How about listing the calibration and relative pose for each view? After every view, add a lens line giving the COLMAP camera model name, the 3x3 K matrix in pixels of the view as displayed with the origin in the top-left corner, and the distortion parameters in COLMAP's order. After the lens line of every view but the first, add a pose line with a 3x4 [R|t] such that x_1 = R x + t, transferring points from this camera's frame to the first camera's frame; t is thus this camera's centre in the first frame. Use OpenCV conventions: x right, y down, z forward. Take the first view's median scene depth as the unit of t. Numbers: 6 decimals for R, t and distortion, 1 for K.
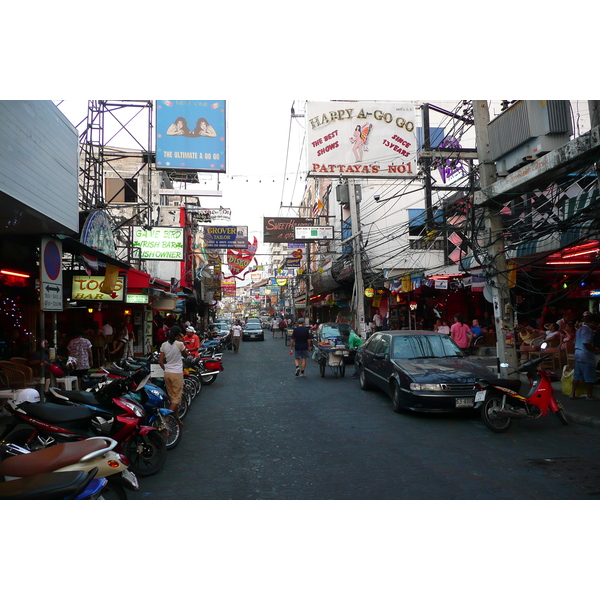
lens RADIAL K [[509.9, 0, 299.7], [0, 509.9, 298.5], [0, 0, 1]] dist [-0.025896, 0.015411]
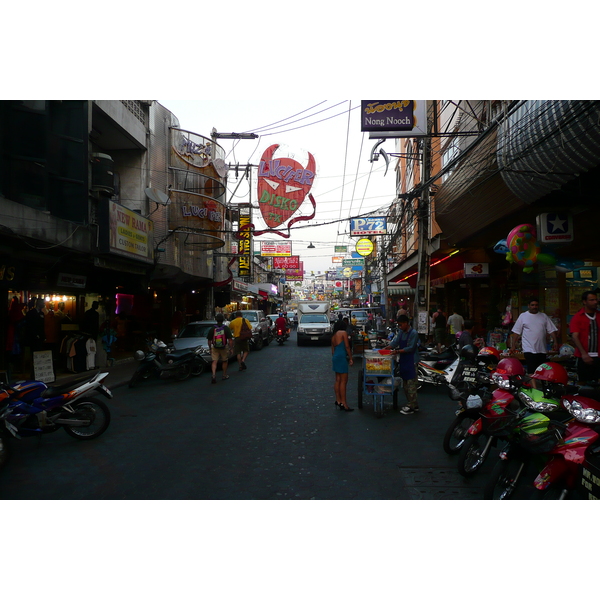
lens RADIAL K [[509.9, 0, 300.5], [0, 509.9, 301.4], [0, 0, 1]] dist [-0.025896, 0.015411]
pose [[0.984472, 0.008306, -0.175347, -0.004881], [-0.004676, 0.999766, 0.021106, 0.015723], [0.175481, -0.019959, 0.984281, 0.413707]]
